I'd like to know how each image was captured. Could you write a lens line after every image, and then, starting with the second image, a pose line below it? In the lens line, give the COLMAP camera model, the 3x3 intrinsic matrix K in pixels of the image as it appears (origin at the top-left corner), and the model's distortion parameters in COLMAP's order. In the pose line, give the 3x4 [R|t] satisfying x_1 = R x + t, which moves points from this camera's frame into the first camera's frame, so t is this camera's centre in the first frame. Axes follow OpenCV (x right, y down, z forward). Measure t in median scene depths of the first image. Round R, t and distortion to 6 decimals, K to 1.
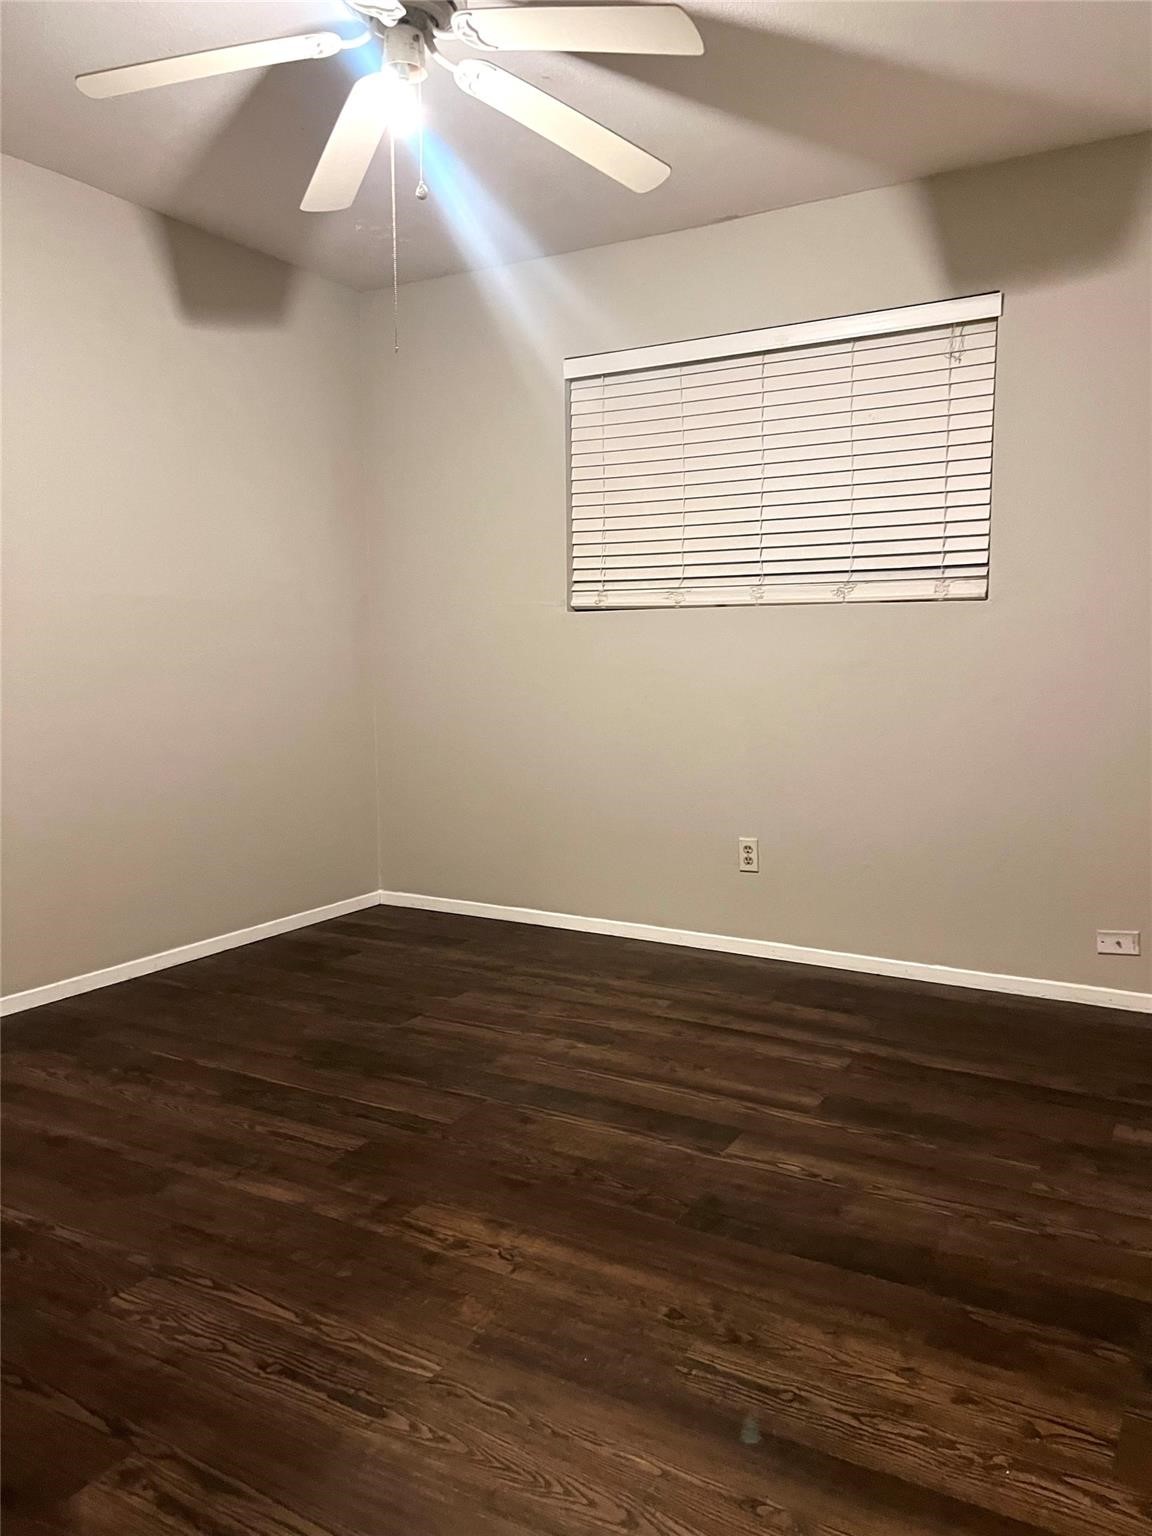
lens RADIAL K [[1166.1, 0, 576.0], [0, 1166.1, 768.0], [0, 0, 1]] dist [0.000941, 0.000694]
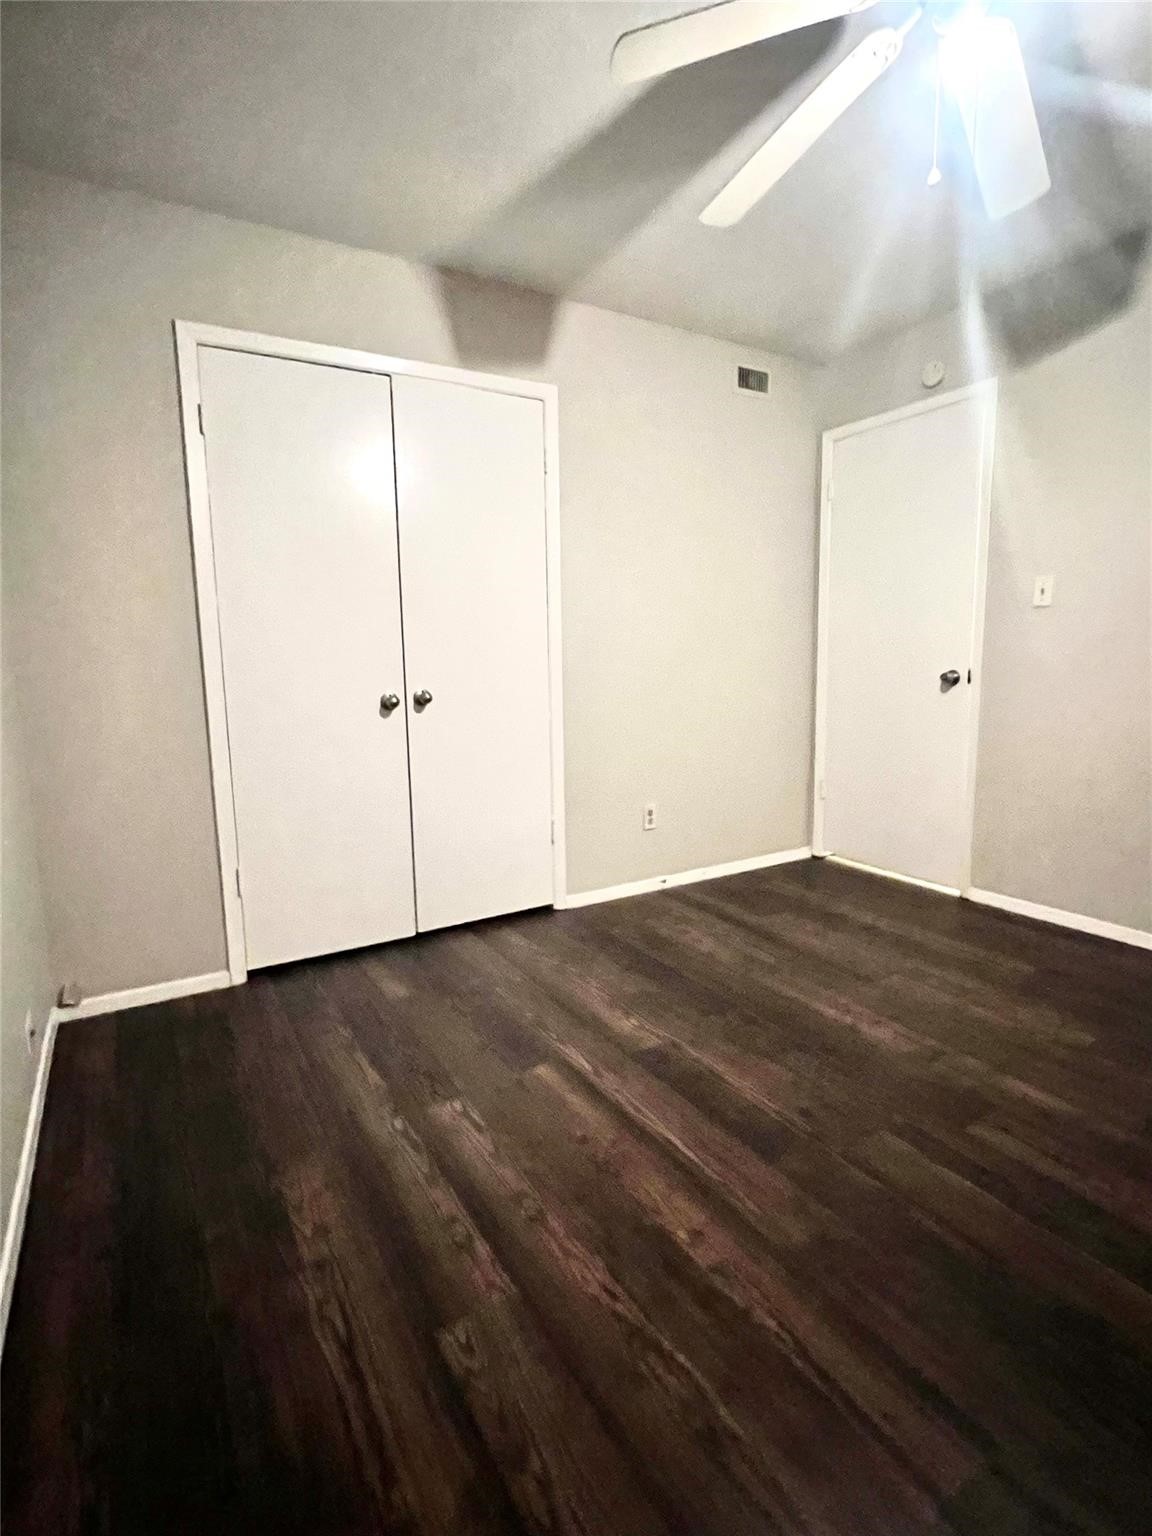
lens RADIAL K [[765.2, 0, 576.0], [0, 765.2, 768.0], [0, 0, 1]] dist [0.001003, -0.000262]
pose [[-0.880851, -0.049911, 0.470754, -0.194697], [0.063758, 0.972858, 0.222446, -0.192365], [-0.469080, 0.225956, -0.853761, 1.852717]]
